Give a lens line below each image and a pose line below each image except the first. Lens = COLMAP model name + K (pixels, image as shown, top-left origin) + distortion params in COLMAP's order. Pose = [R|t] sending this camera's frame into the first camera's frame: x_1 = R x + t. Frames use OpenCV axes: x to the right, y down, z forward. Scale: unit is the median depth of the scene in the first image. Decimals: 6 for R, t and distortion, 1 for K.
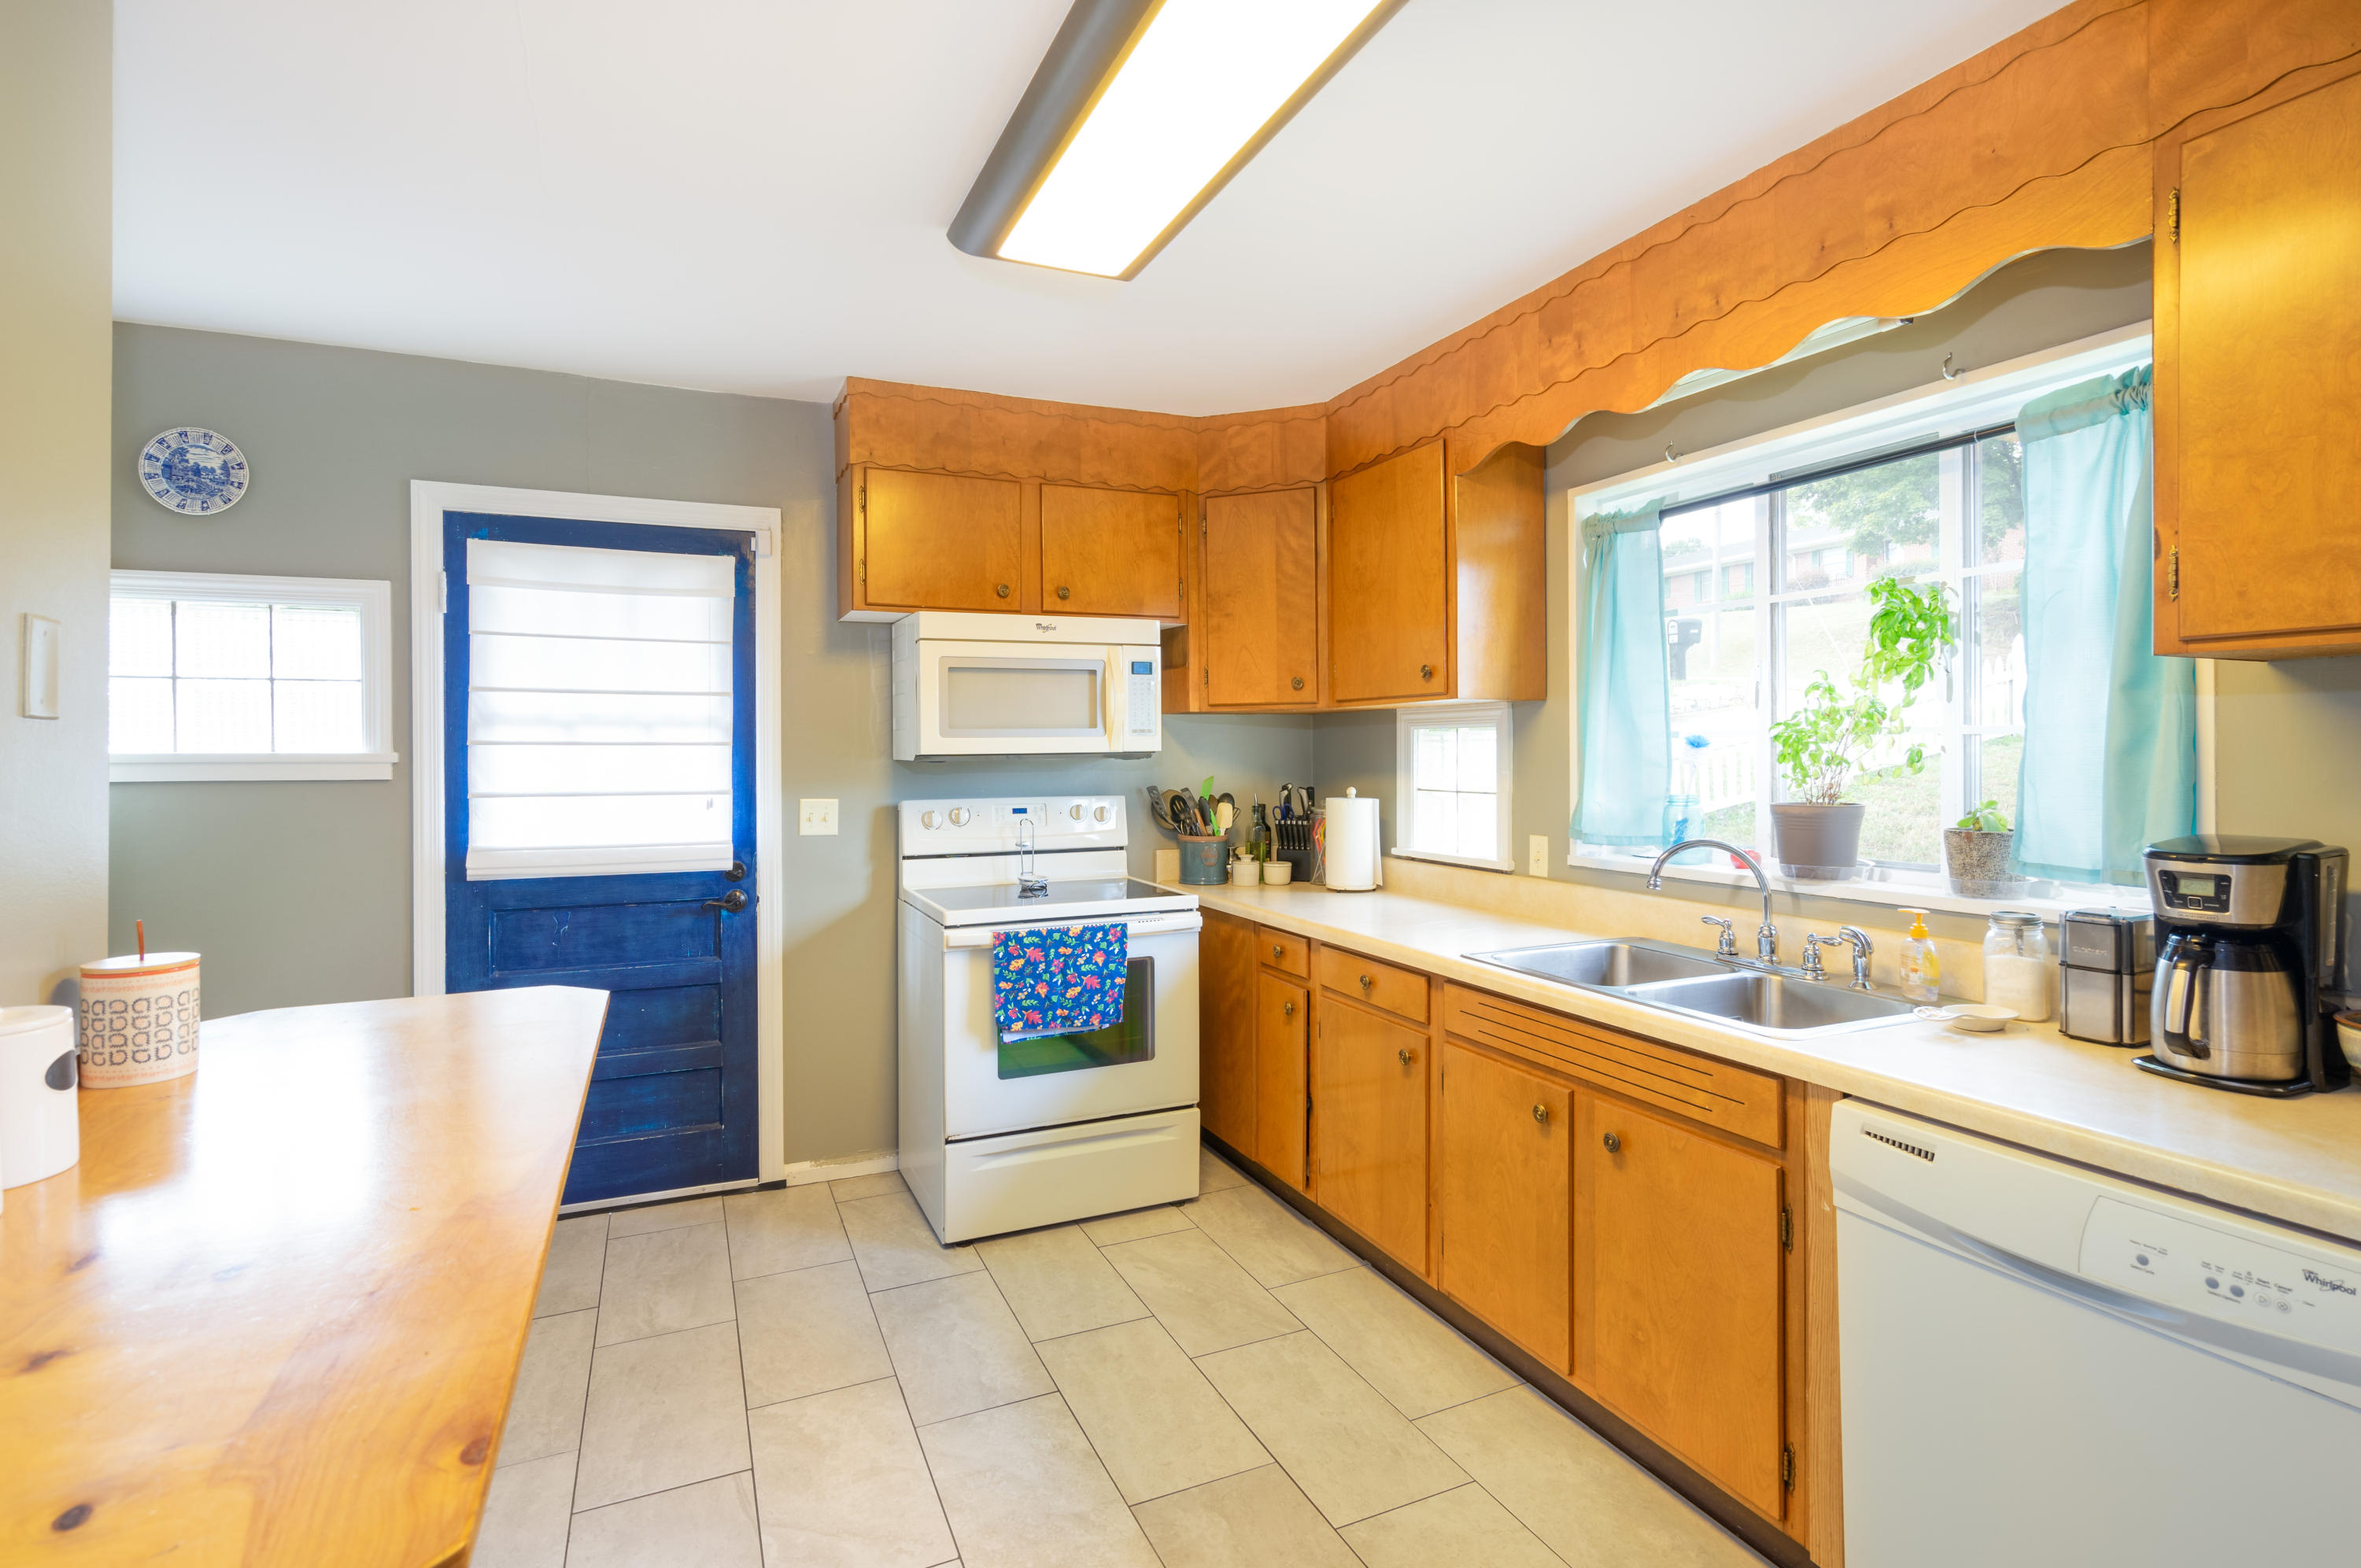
lens RADIAL K [[1145.2, 0, 1180.5], [0, 1145.2, 784.0], [0, 0, 1]] dist [-0.000992, -0.000103]
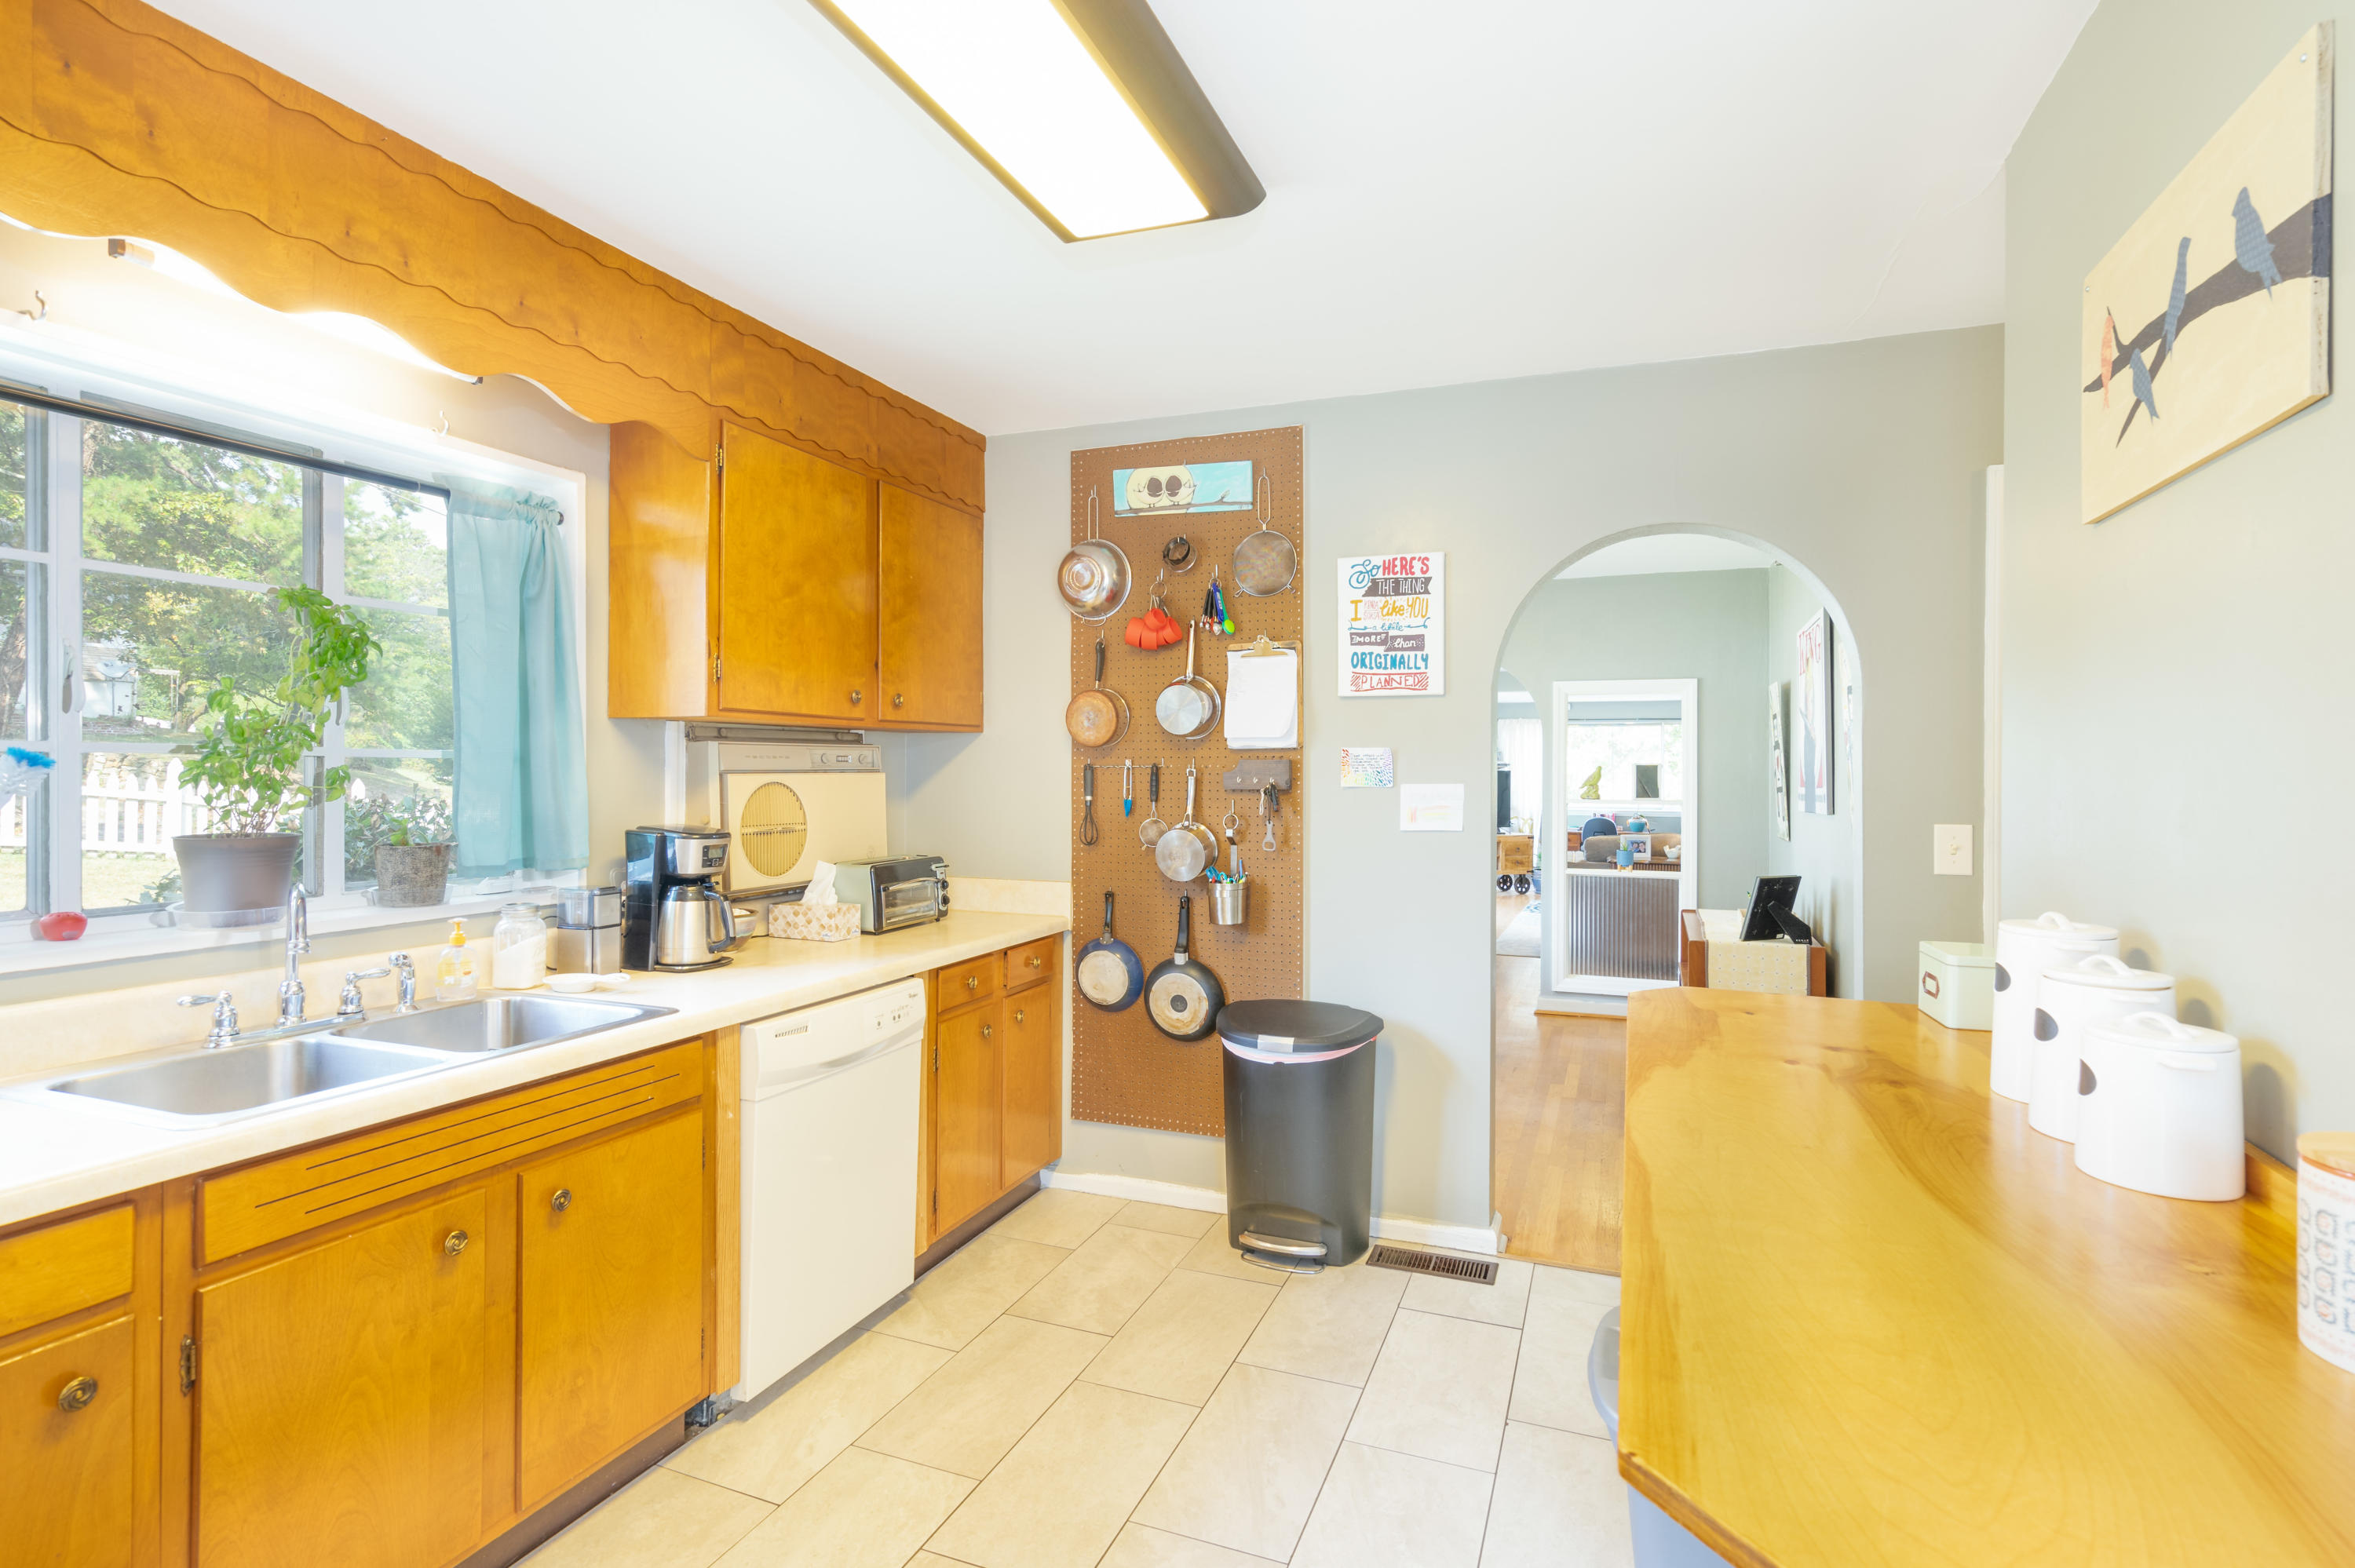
lens RADIAL K [[1142.3, 0, 1177.5], [0, 1142.3, 784.0], [0, 0, 1]] dist [-0.000992, -0.000103]
pose [[-0.696525, -0.001966, 0.717530, -0.606433], [0.024630, 0.999341, 0.026647, -0.029356], [-0.717110, 0.036233, -0.696018, 1.258071]]
